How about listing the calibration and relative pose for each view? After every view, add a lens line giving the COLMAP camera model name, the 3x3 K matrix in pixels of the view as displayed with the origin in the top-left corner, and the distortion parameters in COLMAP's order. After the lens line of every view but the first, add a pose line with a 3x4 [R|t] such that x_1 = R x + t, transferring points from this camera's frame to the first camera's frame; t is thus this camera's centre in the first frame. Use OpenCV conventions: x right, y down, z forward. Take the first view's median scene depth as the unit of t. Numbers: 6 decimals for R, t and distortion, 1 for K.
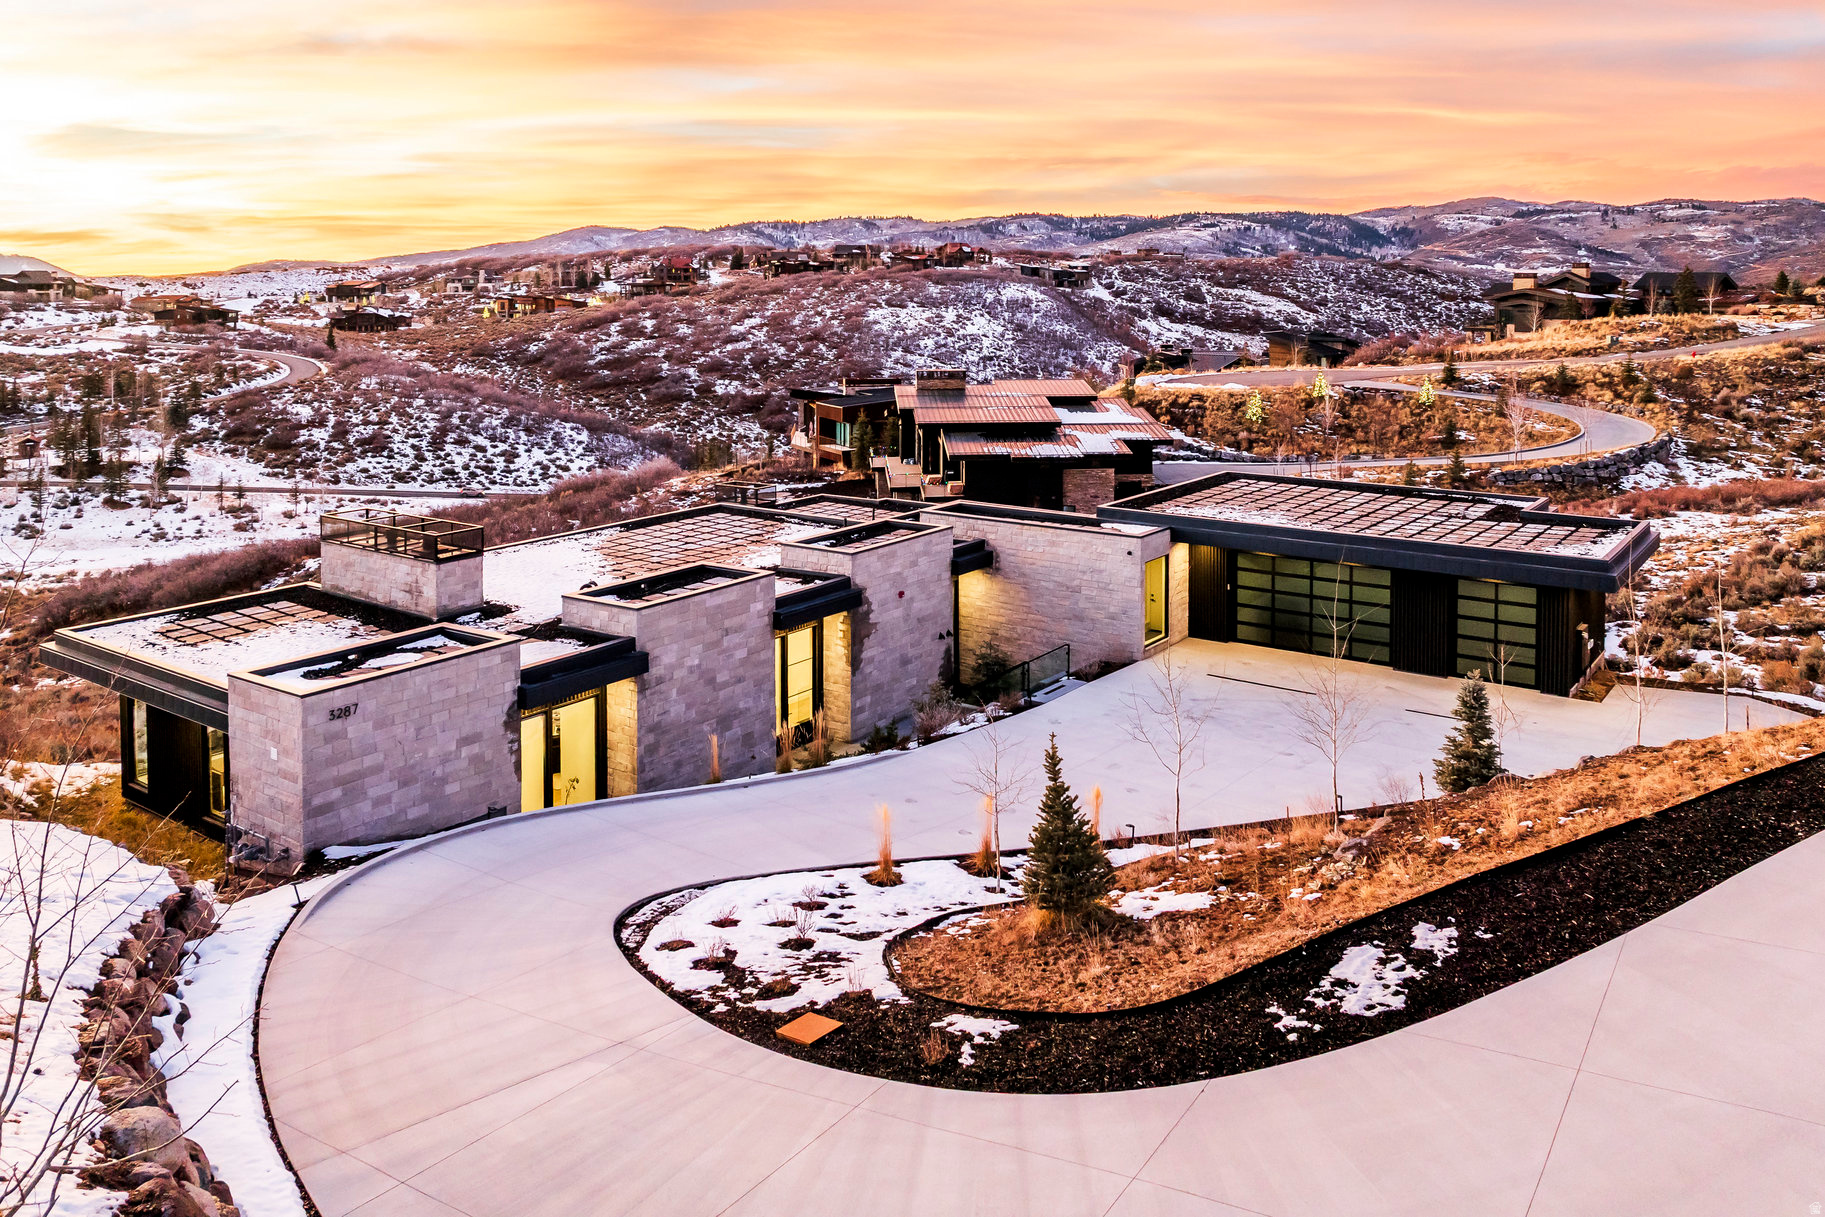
lens RADIAL K [[1360.5, 0, 868.9], [0, 1360.5, 387.1], [0, 0, 1]] dist [-0.001595, -0.059388]
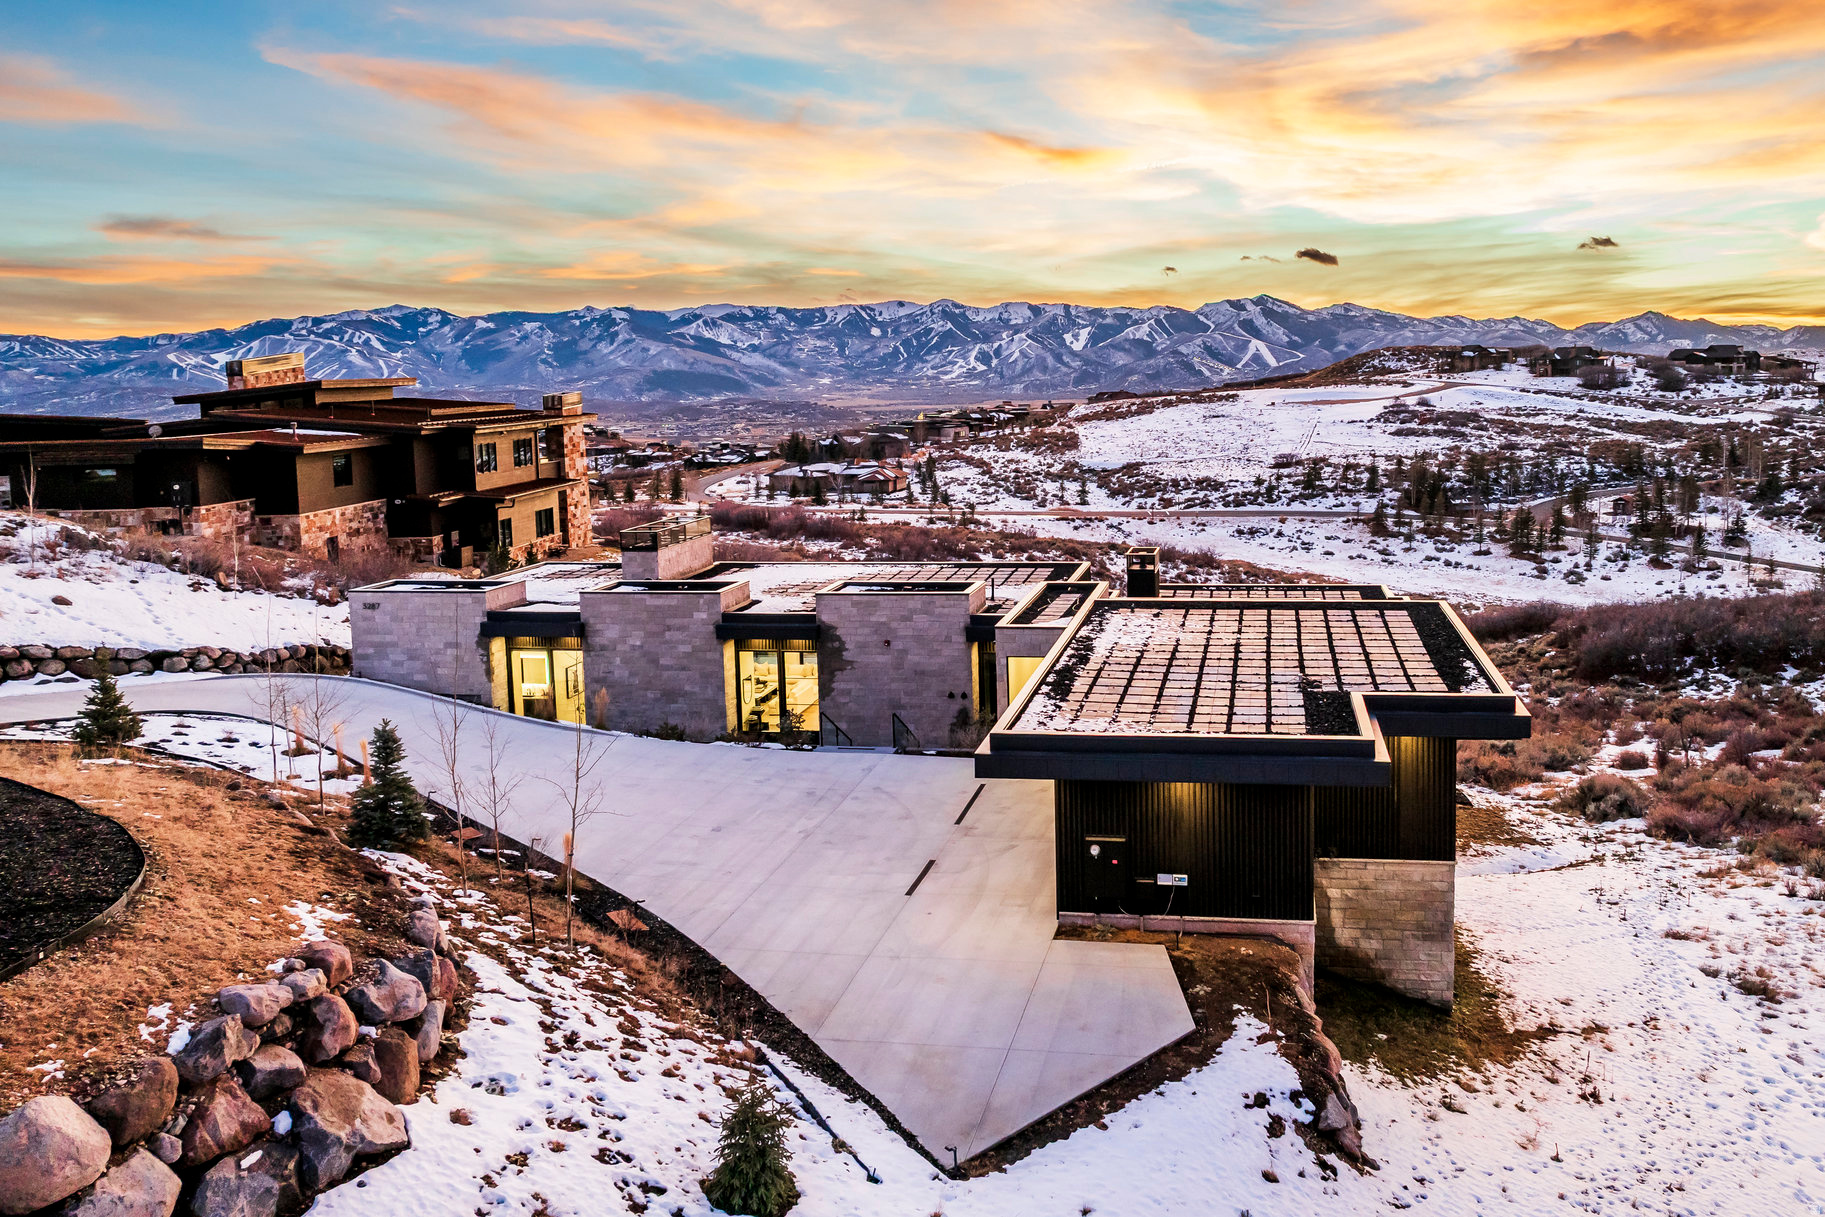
lens RADIAL K [[1357.6, 0, 1122.4], [0, 1357.6, 572.8], [0, 0, 1]] dist [0.002800, -0.133679]
pose [[0.511269, 0.123184, -0.850547, 0.090021], [-0.052674, 0.992305, 0.112052, -0.002933], [0.857805, -0.012487, 0.513823, 0.052924]]
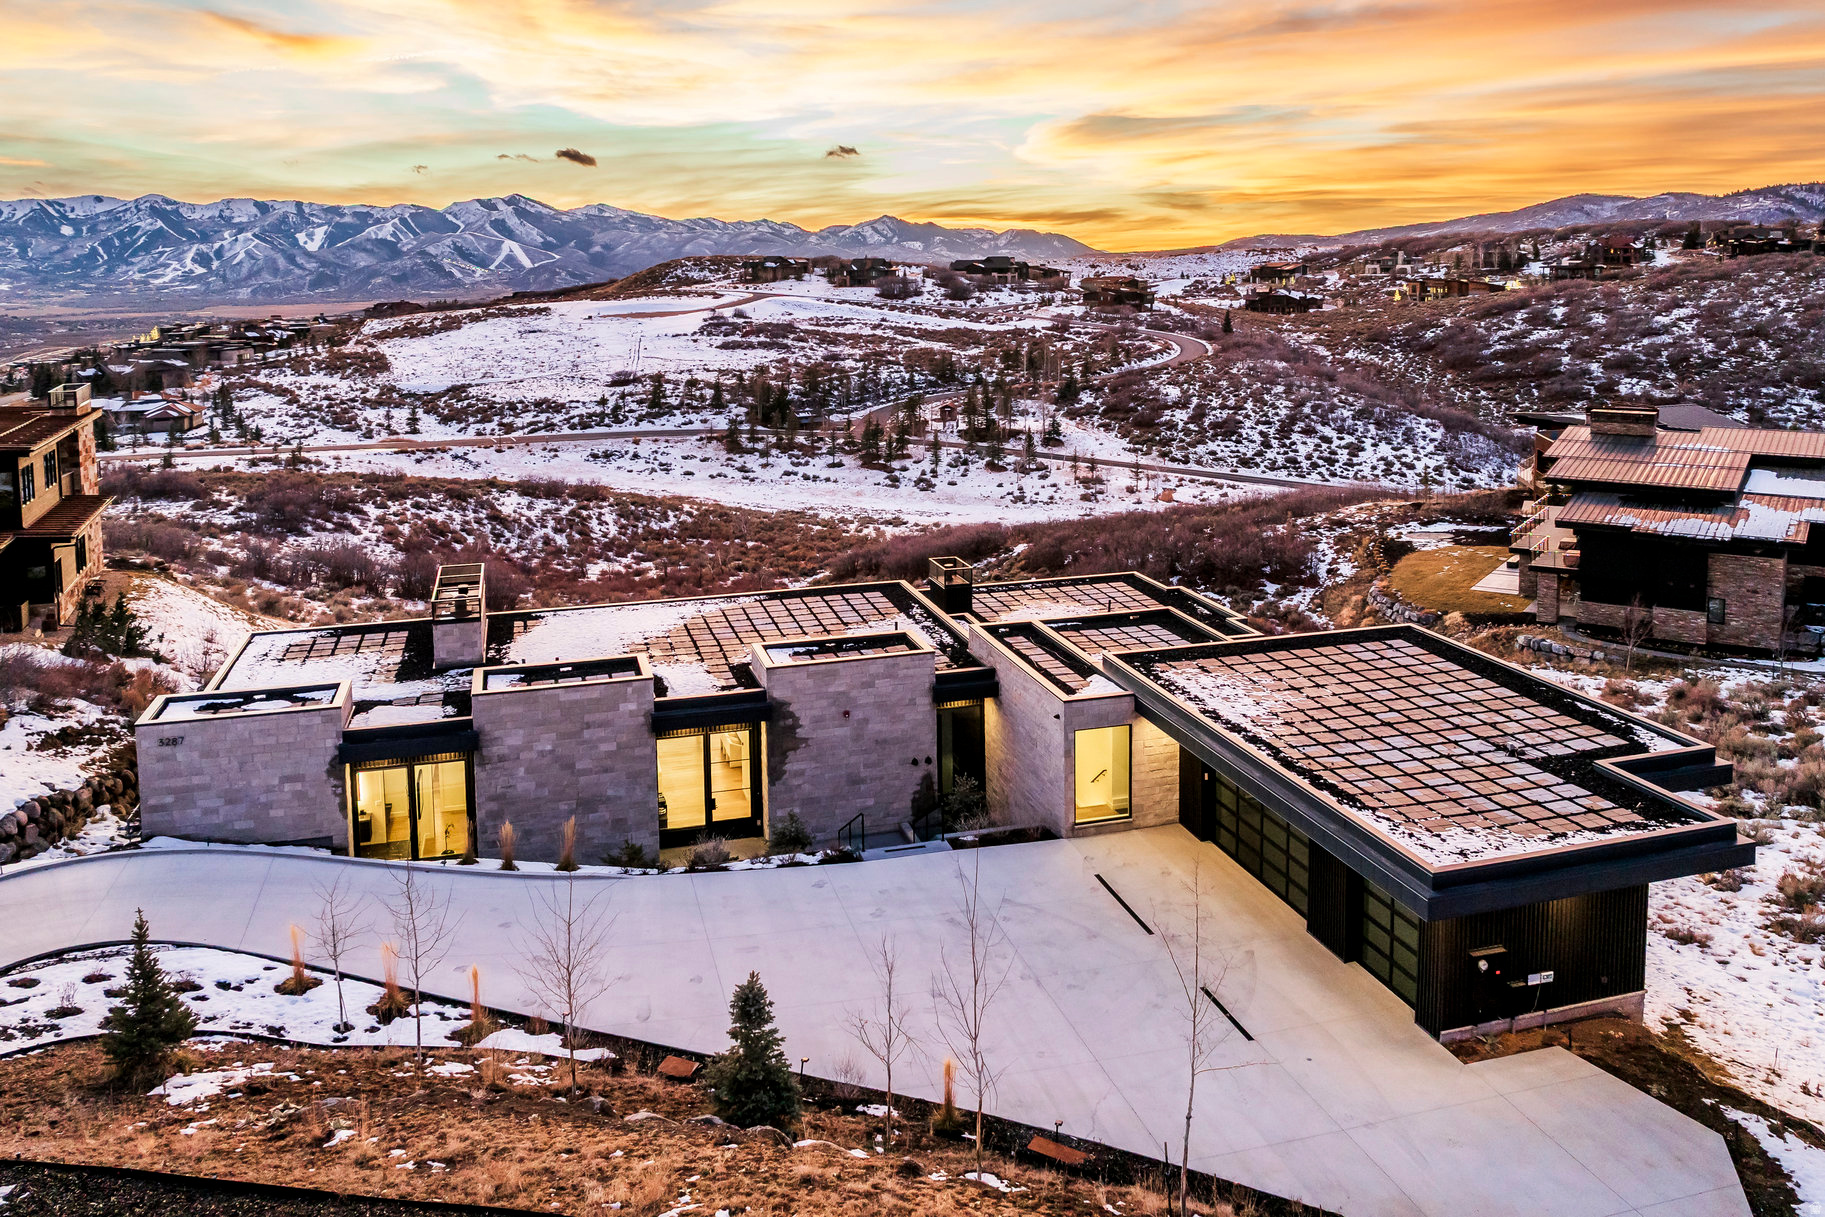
lens RADIAL K [[1351.4, 0, 927.4], [0, 1351.4, 469.8], [0, 0, 1]] dist [-0.029669, -0.006087]
pose [[0.800879, 0.084466, -0.592840, 0.054948], [-0.037075, 0.995097, 0.091694, -0.010045], [0.597678, -0.051456, 0.800083, 0.022787]]
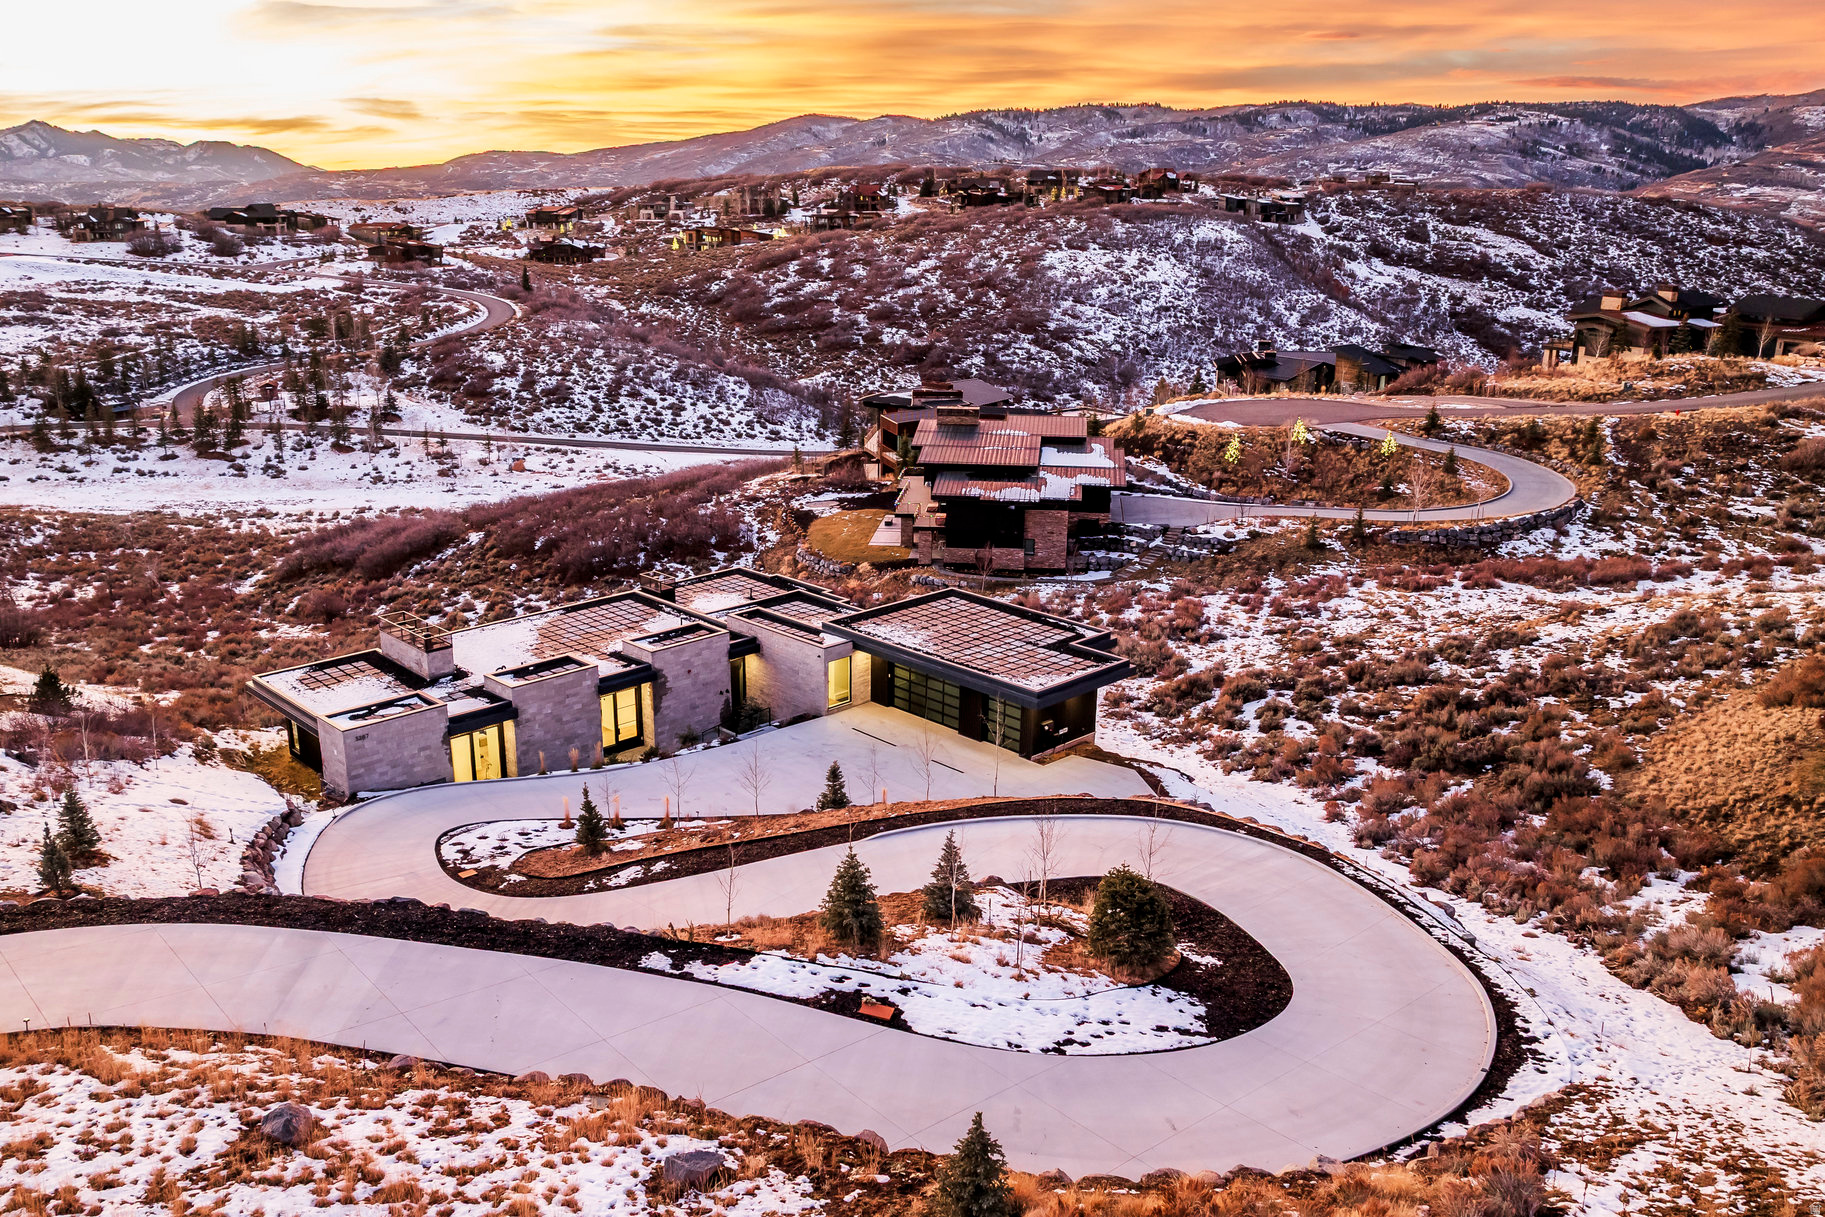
lens RADIAL K [[1362.7, 0, 800.6], [0, 1362.7, 719.4], [0, 0, 1]] dist [0.012305, -0.030516]
pose [[0.979544, 0.074189, -0.187053, 0.043433], [-0.016227, 0.955651, 0.294053, -0.027175], [0.200573, -0.285003, 0.937307, -0.057138]]
